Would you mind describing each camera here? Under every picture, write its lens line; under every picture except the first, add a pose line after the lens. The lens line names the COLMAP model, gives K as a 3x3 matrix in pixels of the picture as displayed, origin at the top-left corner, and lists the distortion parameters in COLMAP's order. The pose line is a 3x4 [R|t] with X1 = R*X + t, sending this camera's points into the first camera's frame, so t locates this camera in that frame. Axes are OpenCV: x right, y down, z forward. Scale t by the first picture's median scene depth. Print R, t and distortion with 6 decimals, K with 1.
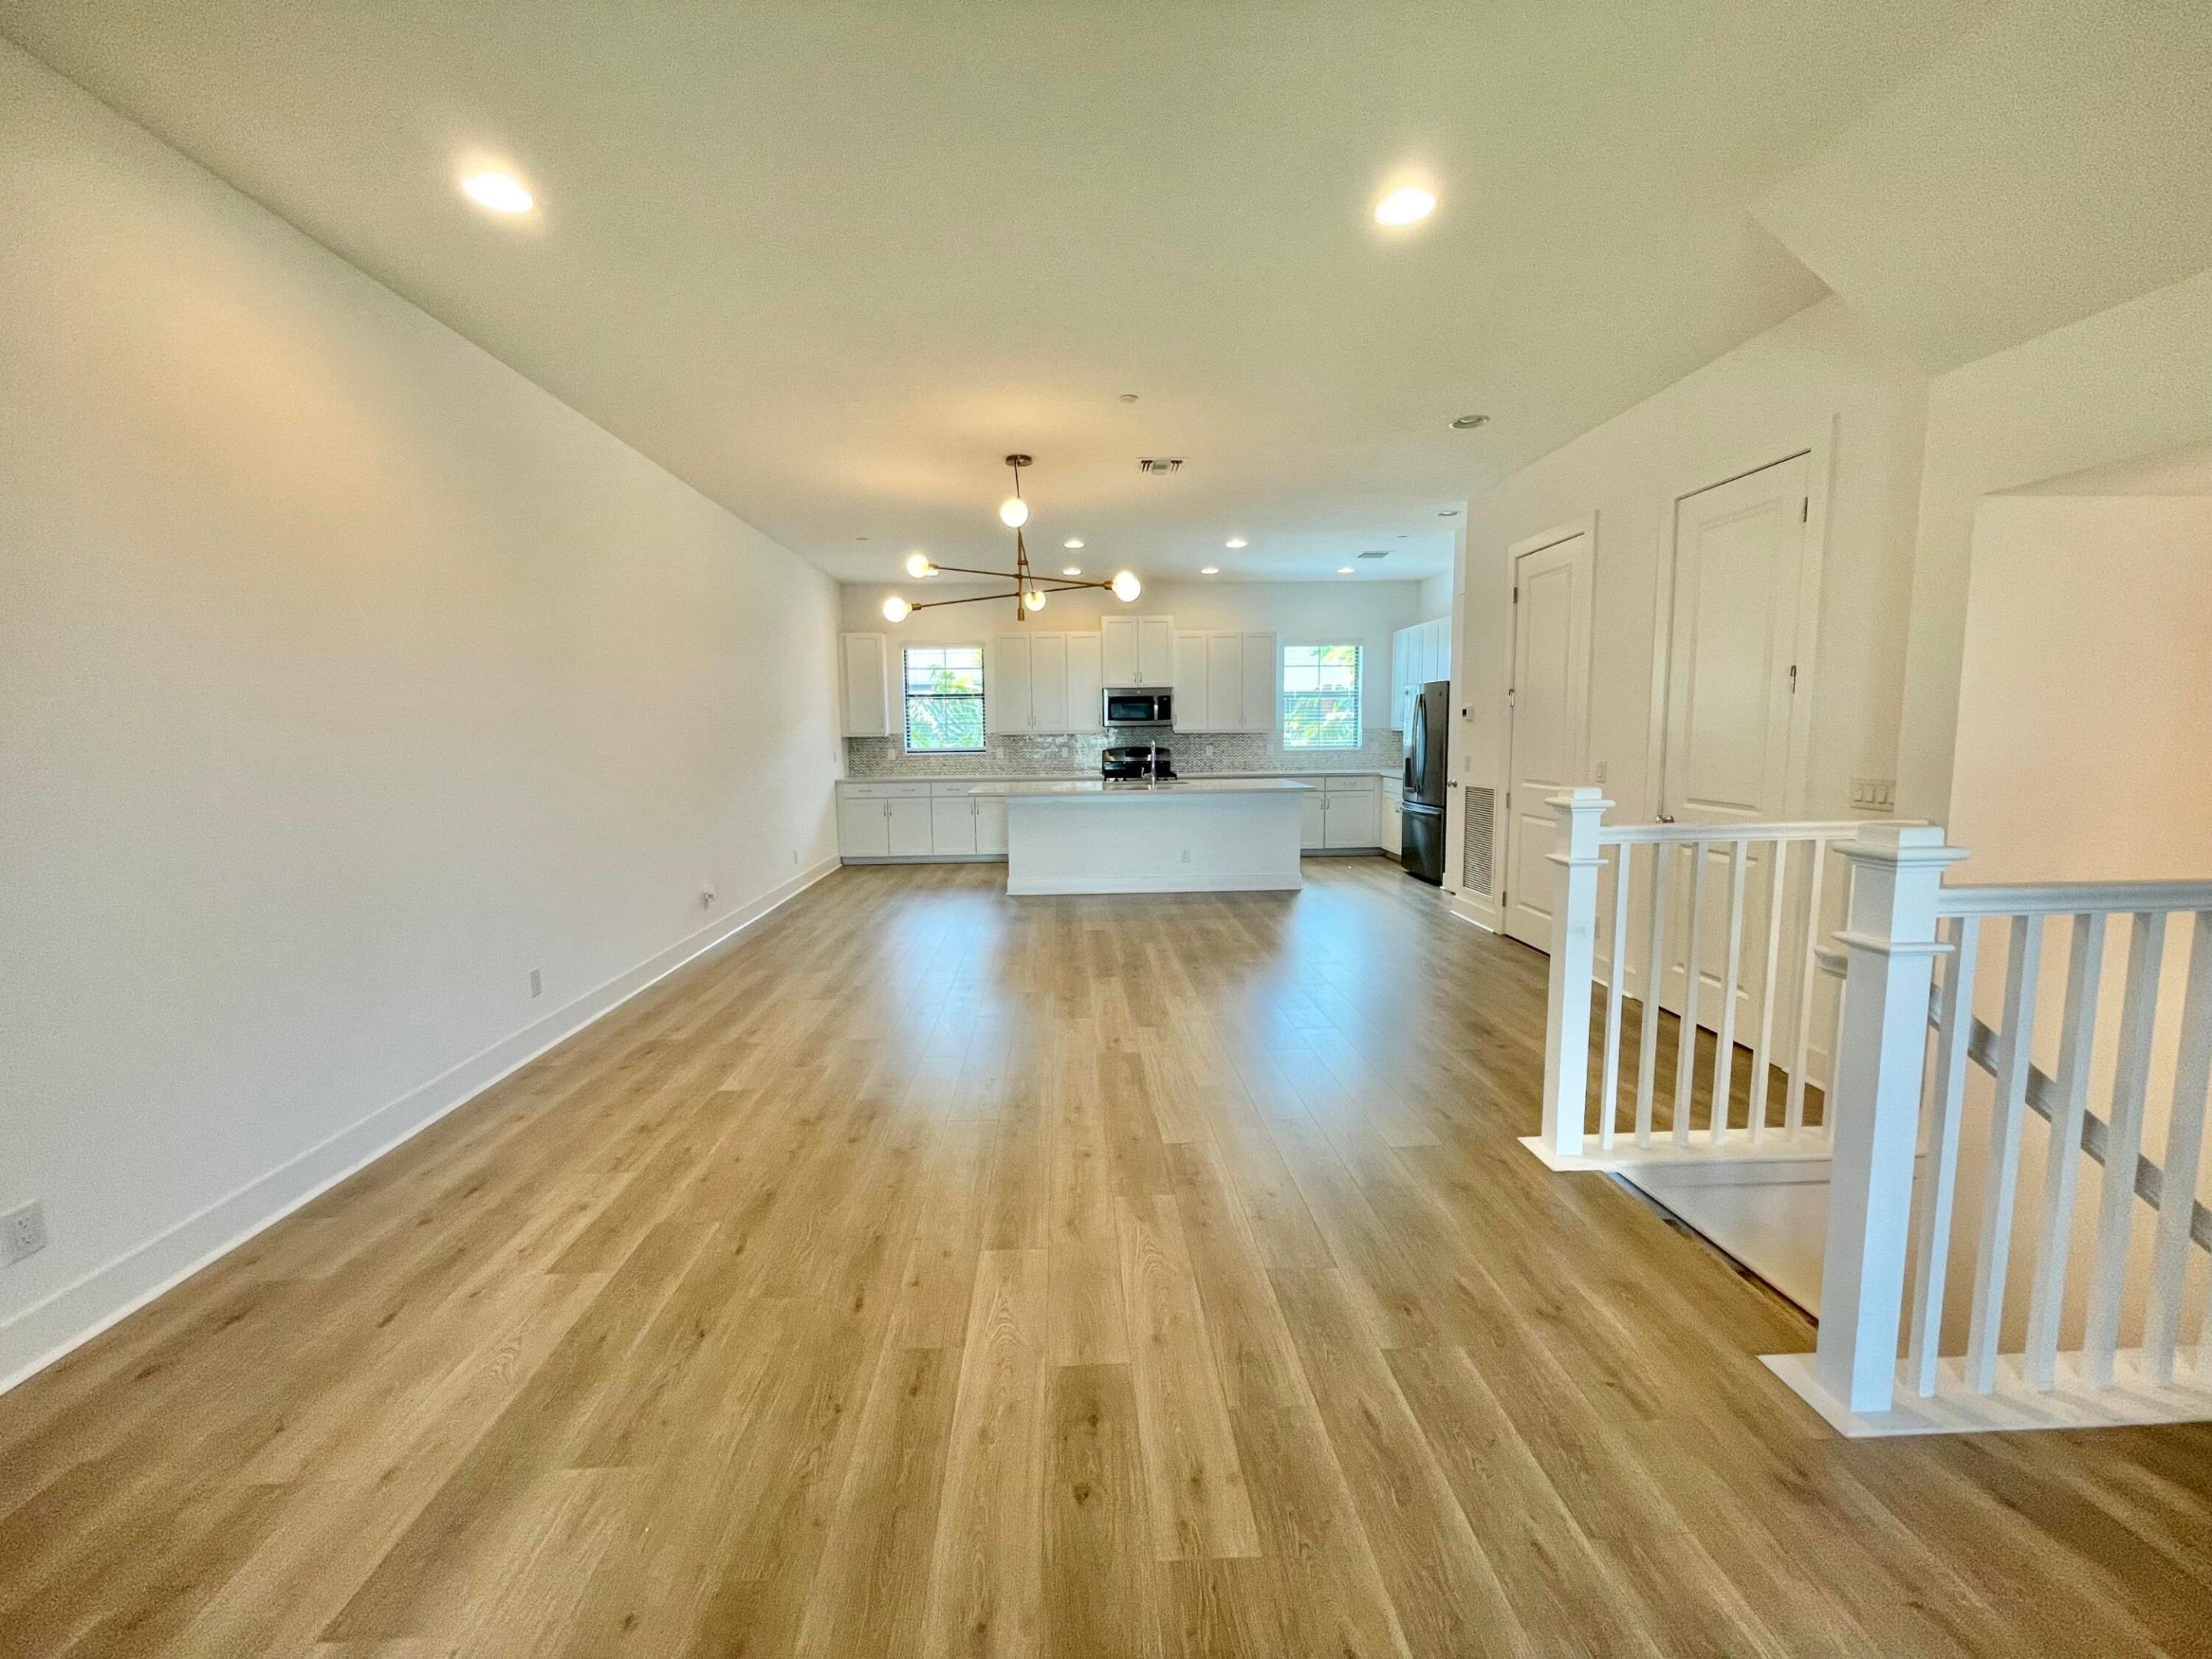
lens RADIAL K [[895.1, 0, 1106.0], [0, 895.1, 829.5], [0, 0, 1]] dist [-0.001394, -0.000772]
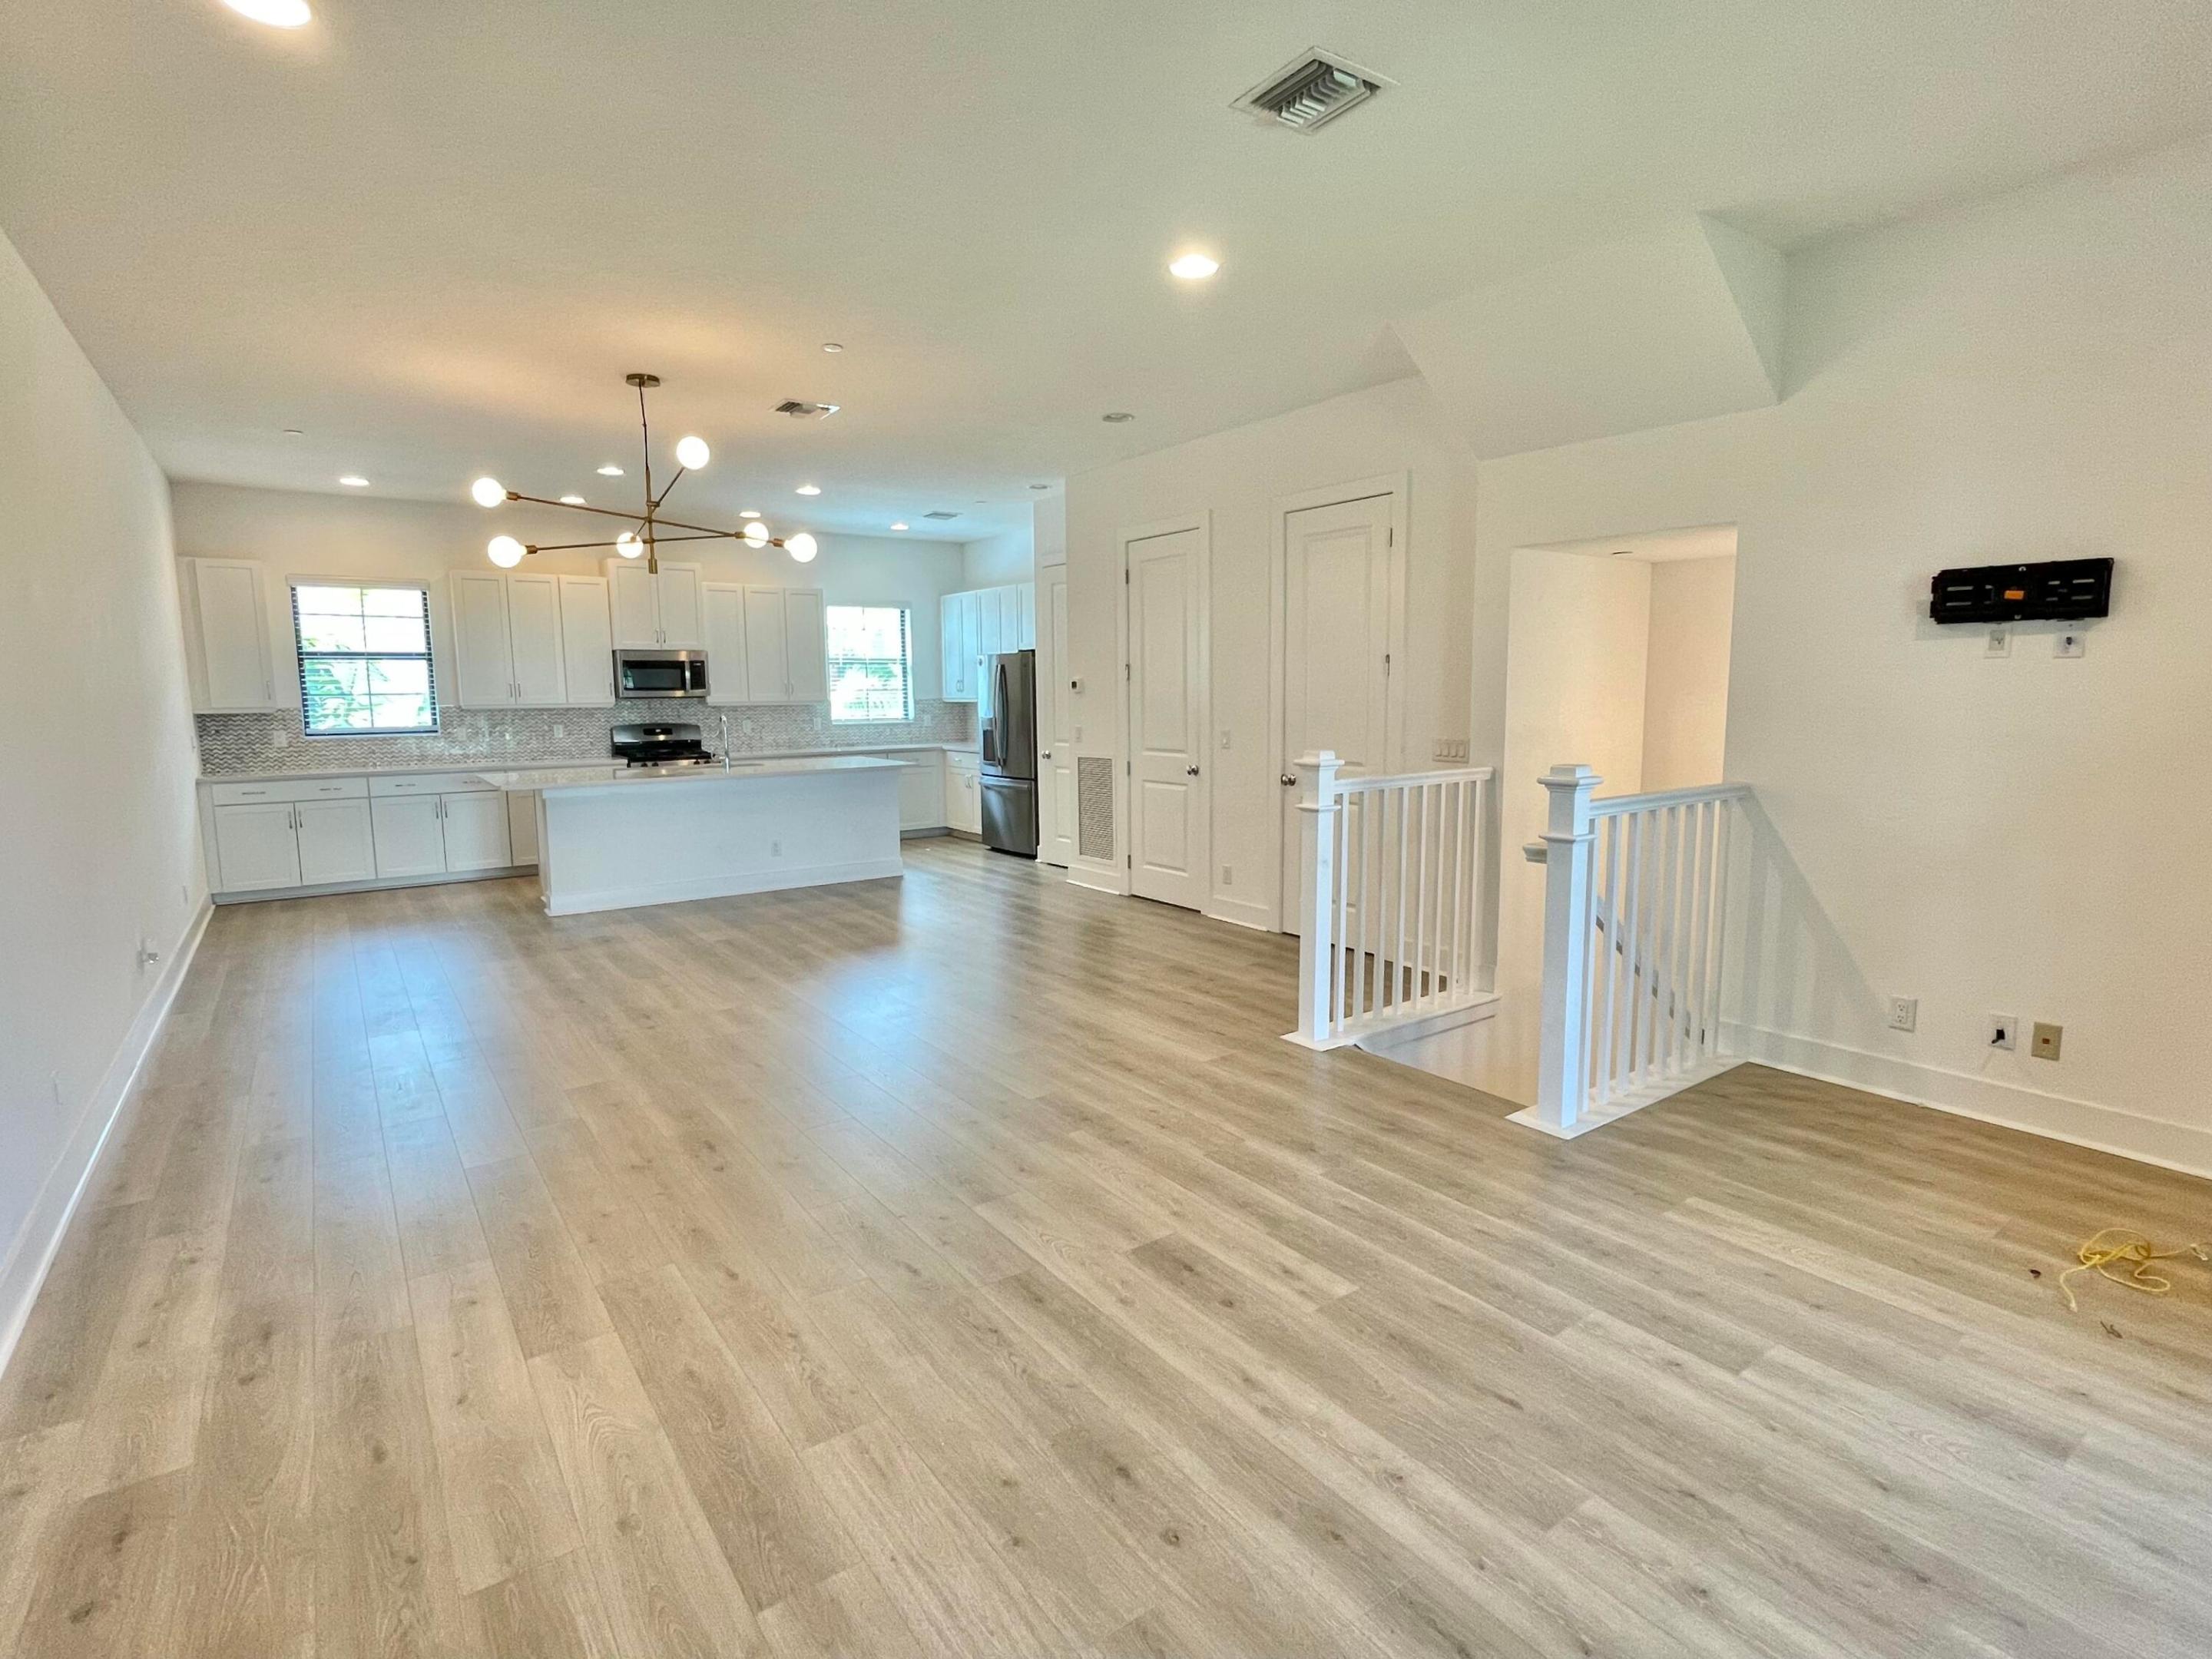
lens RADIAL K [[1081.2, 0, 1106.0], [0, 1081.2, 829.5], [0, 0, 1]] dist [-0.003103, -0.000441]
pose [[0.836581, -0.067068, 0.543723, -0.260193], [0.061483, 0.997702, 0.028467, 0.001326], [-0.544382, 0.009615, 0.838782, -0.058754]]
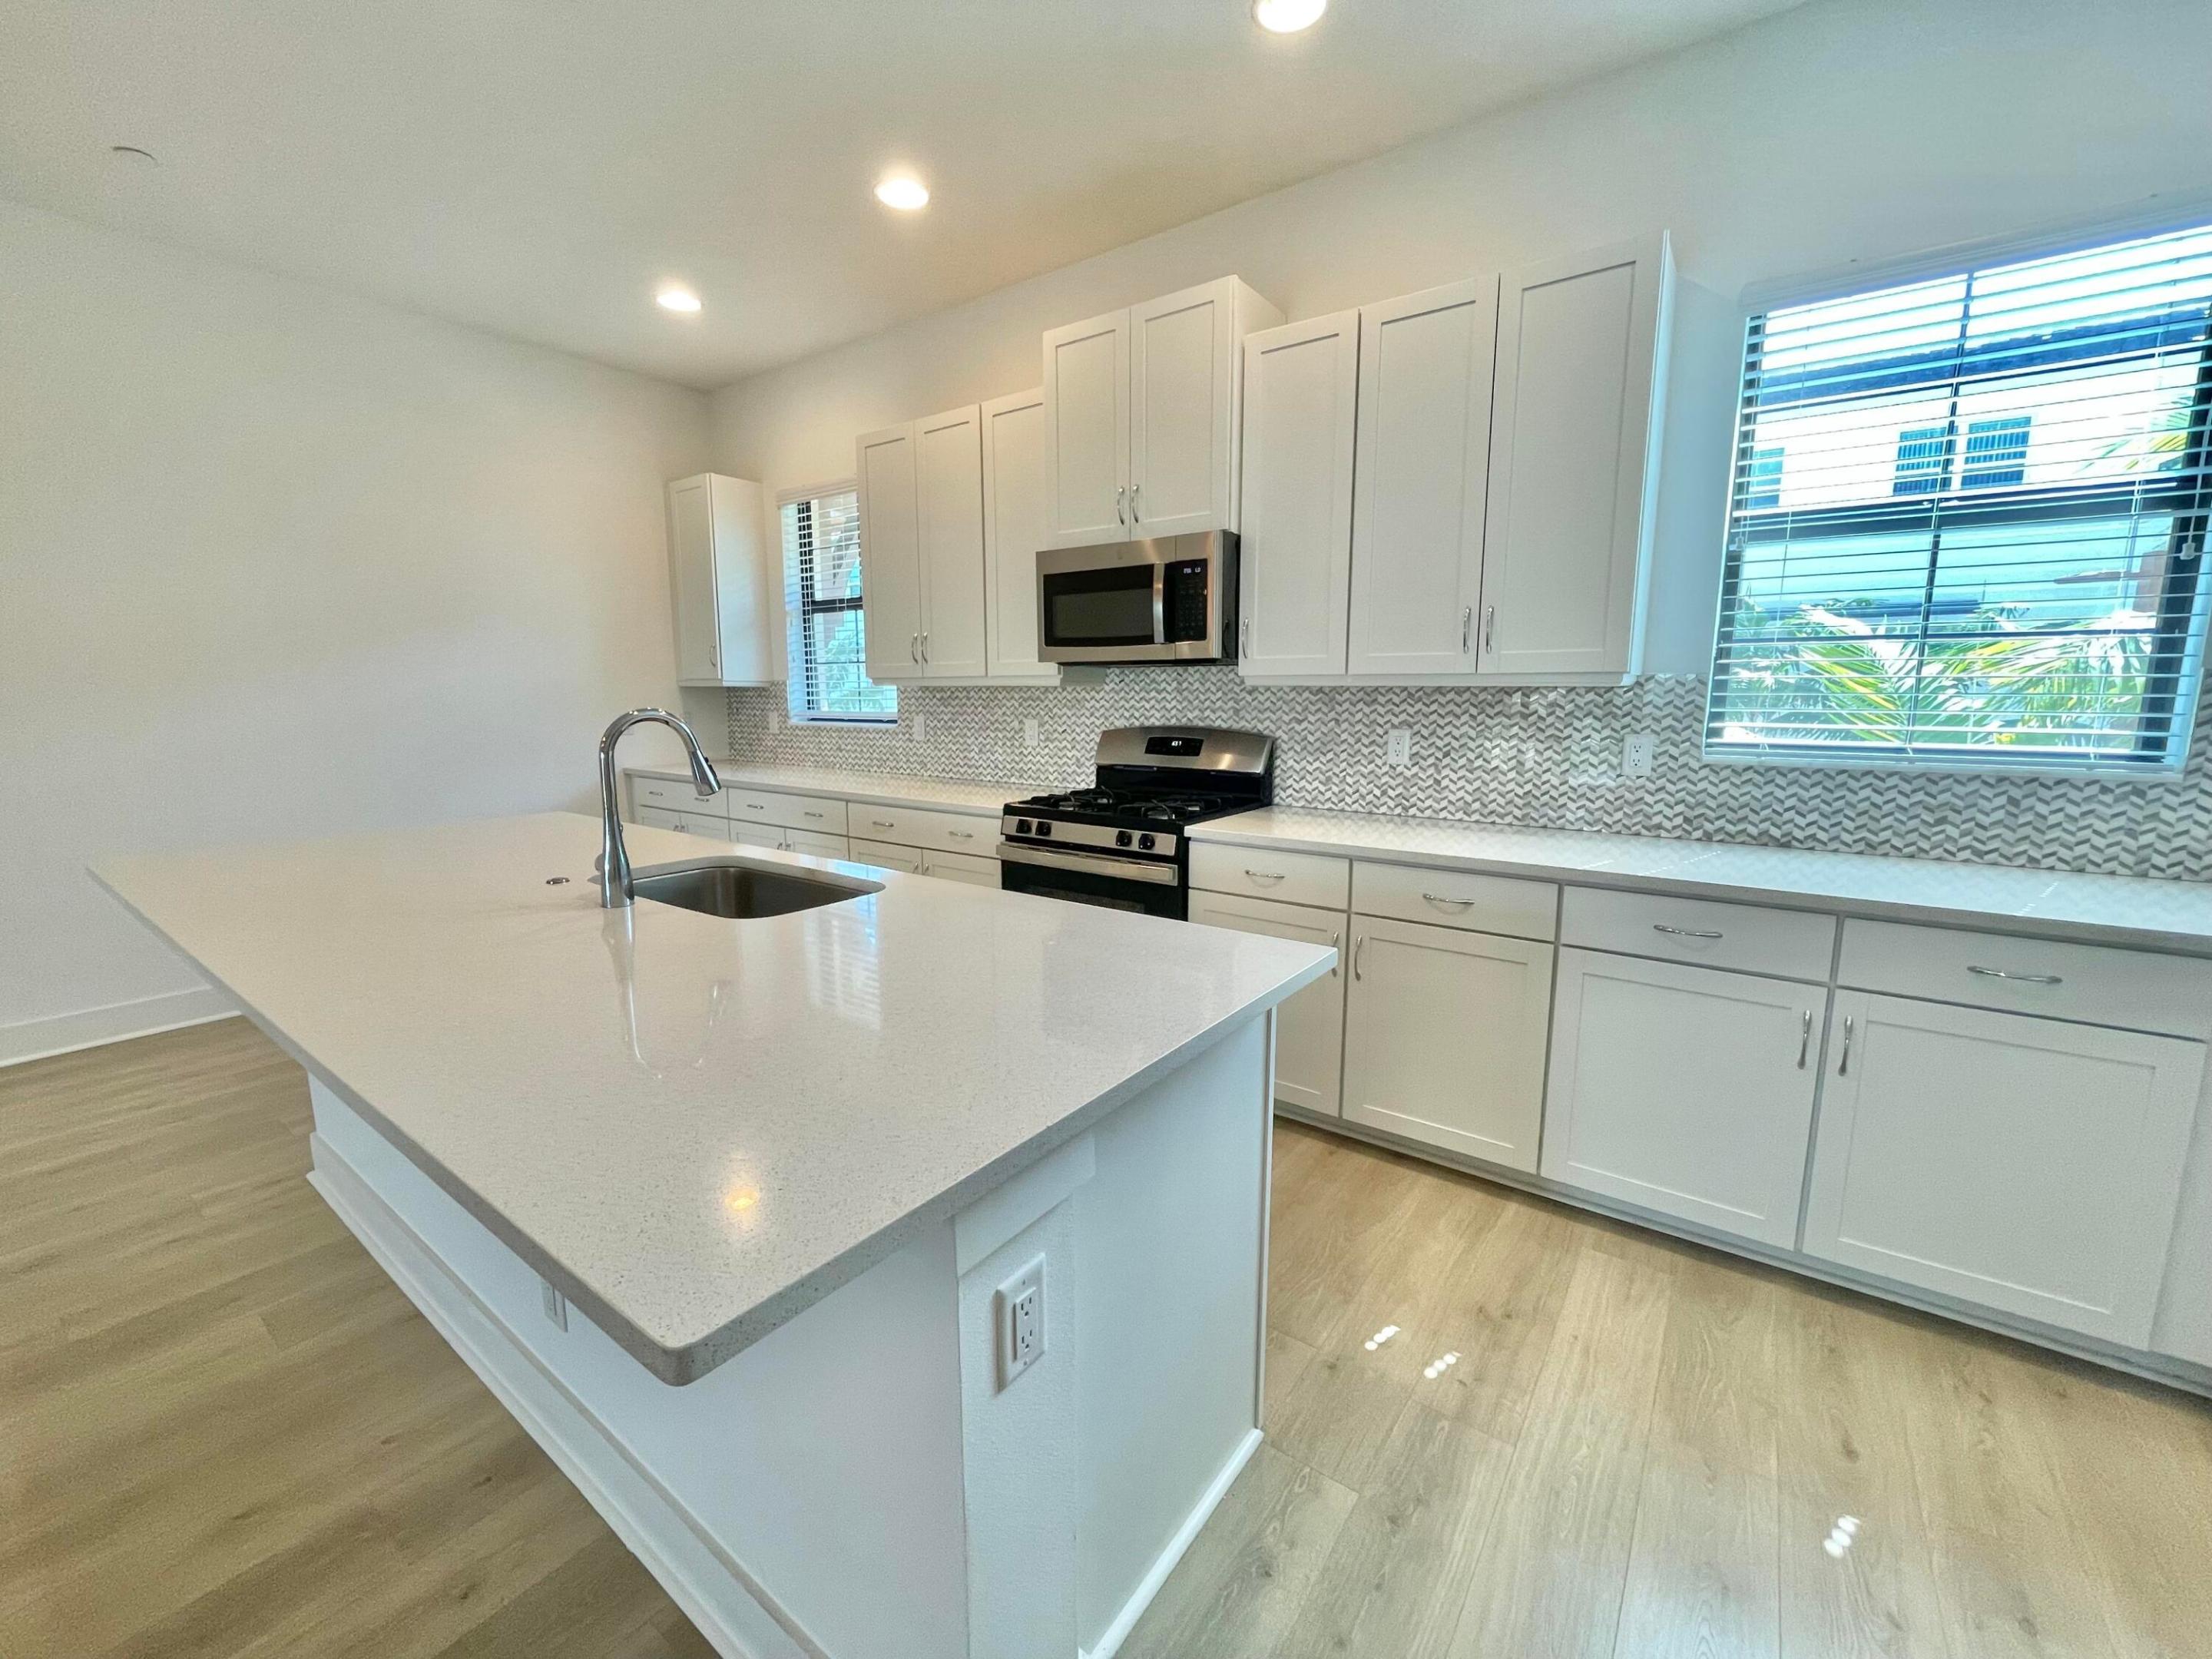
lens RADIAL K [[895.1, 0, 1106.0], [0, 895.1, 829.5], [0, 0, 1]] dist [-0.001394, -0.000772]
pose [[0.776027, 0.110042, -0.621025, 0.365784], [-0.078056, 0.993848, 0.078567, -0.123213], [0.625850, -0.012496, 0.779843, 1.138610]]
